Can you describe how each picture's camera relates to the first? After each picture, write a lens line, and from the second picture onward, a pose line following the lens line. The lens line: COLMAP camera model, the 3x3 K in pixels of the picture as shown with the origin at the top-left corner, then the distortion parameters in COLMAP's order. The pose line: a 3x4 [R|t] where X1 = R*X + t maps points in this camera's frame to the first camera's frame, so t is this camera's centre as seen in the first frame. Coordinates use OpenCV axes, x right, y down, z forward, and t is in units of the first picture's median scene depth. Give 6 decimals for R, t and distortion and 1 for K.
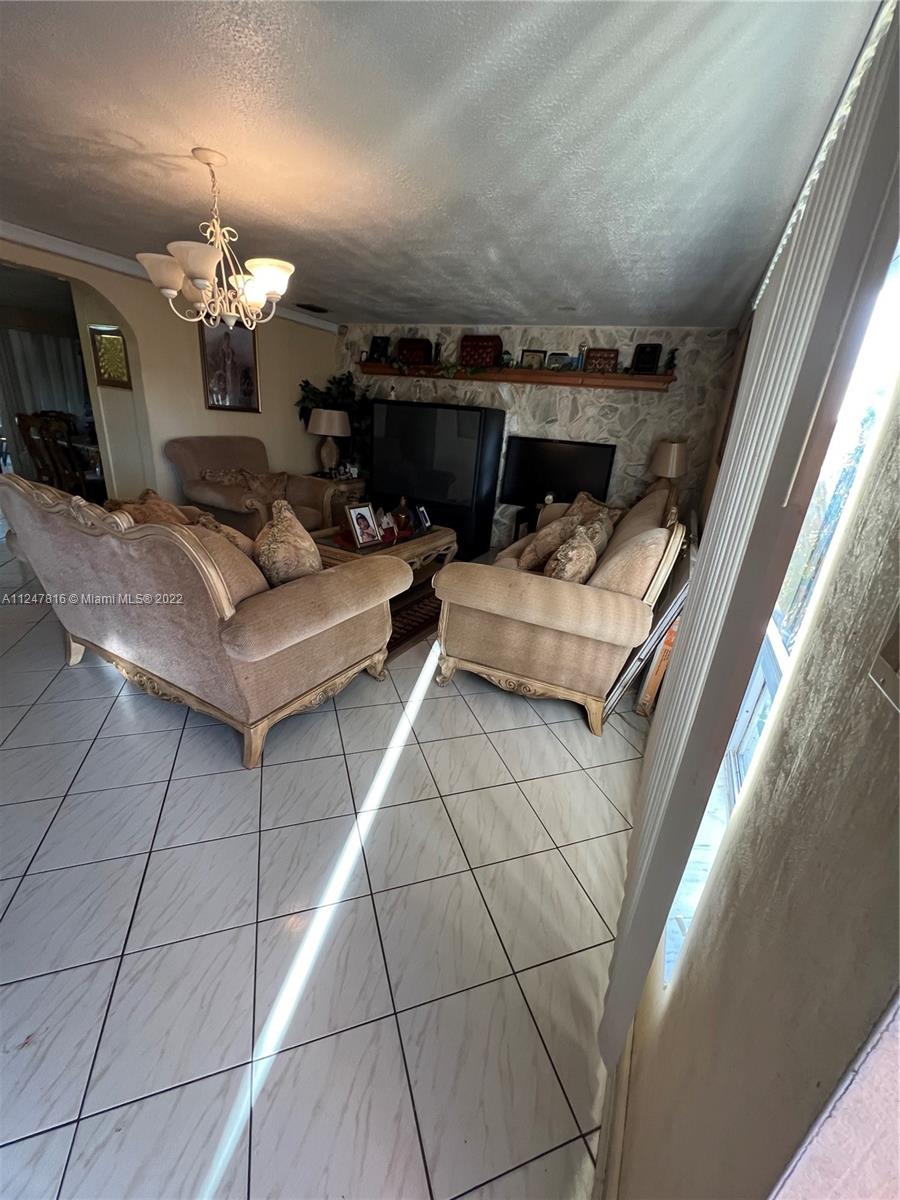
lens RADIAL K [[480.6, 0, 452.9], [0, 480.6, 596.9], [0, 0, 1]] dist [-0.006572, 0.002332]
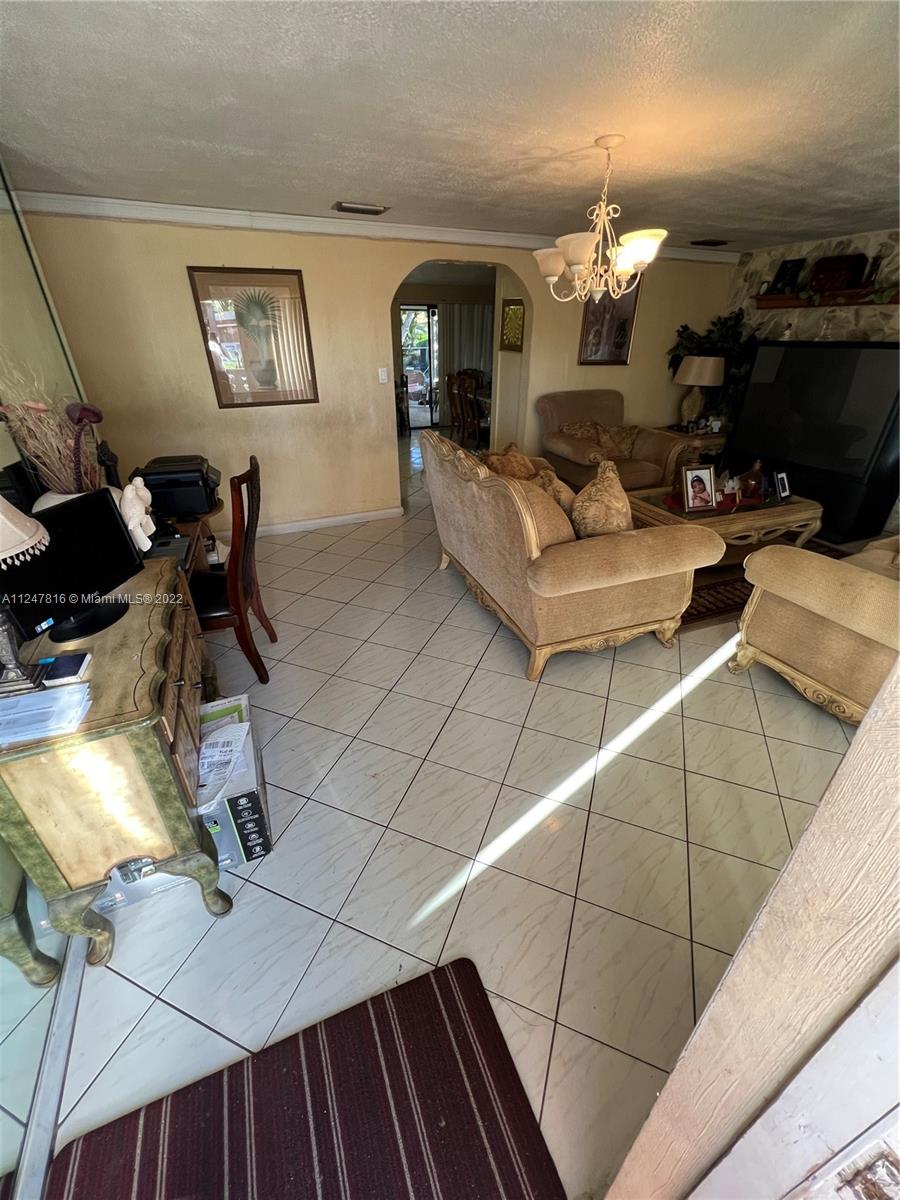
lens RADIAL K [[480.6, 0, 450.9], [0, 480.6, 598.5], [0, 0, 1]] dist [-0.006572, 0.002332]
pose [[0.758204, 0.243164, -0.604978, 0.096794], [-0.175420, 0.969719, 0.169918, -0.018728], [0.627977, -0.022708, 0.777901, -0.074917]]
